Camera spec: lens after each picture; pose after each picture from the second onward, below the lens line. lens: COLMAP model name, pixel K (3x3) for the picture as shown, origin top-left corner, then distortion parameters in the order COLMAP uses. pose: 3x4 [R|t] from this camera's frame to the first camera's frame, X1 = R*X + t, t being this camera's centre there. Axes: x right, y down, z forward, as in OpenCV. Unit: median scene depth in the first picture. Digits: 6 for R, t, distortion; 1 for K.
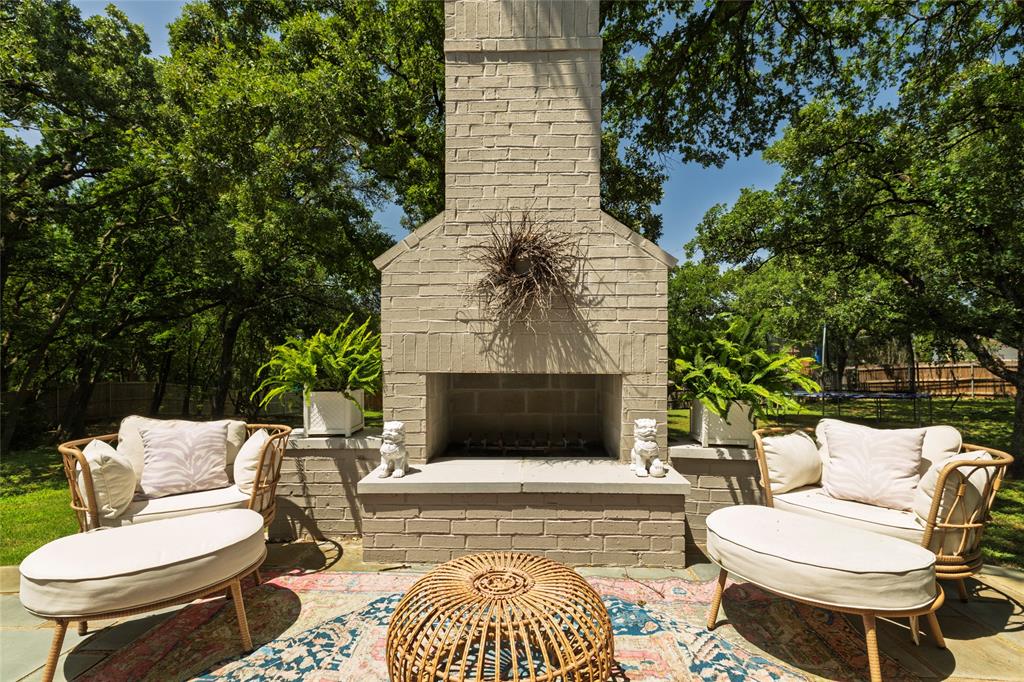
lens RADIAL K [[478.2, 0, 512.0], [0, 478.2, 341.0], [0, 0, 1]] dist [0.003206, 0.000399]
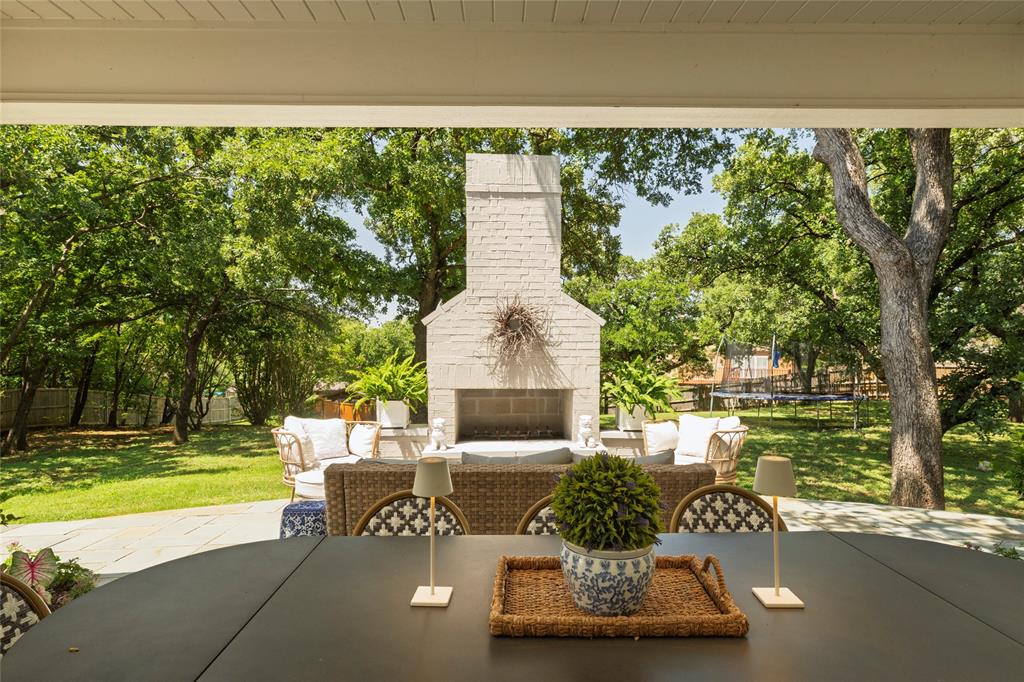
lens RADIAL K [[586.4, 0, 512.0], [0, 586.4, 341.0], [0, 0, 1]] dist [-0.004516, -0.000673]
pose [[0.996564, -0.000032, 0.082824, -0.149818], [-0.001155, 0.999897, 0.014290, -0.124867], [-0.082816, -0.014336, 0.996462, -1.003514]]
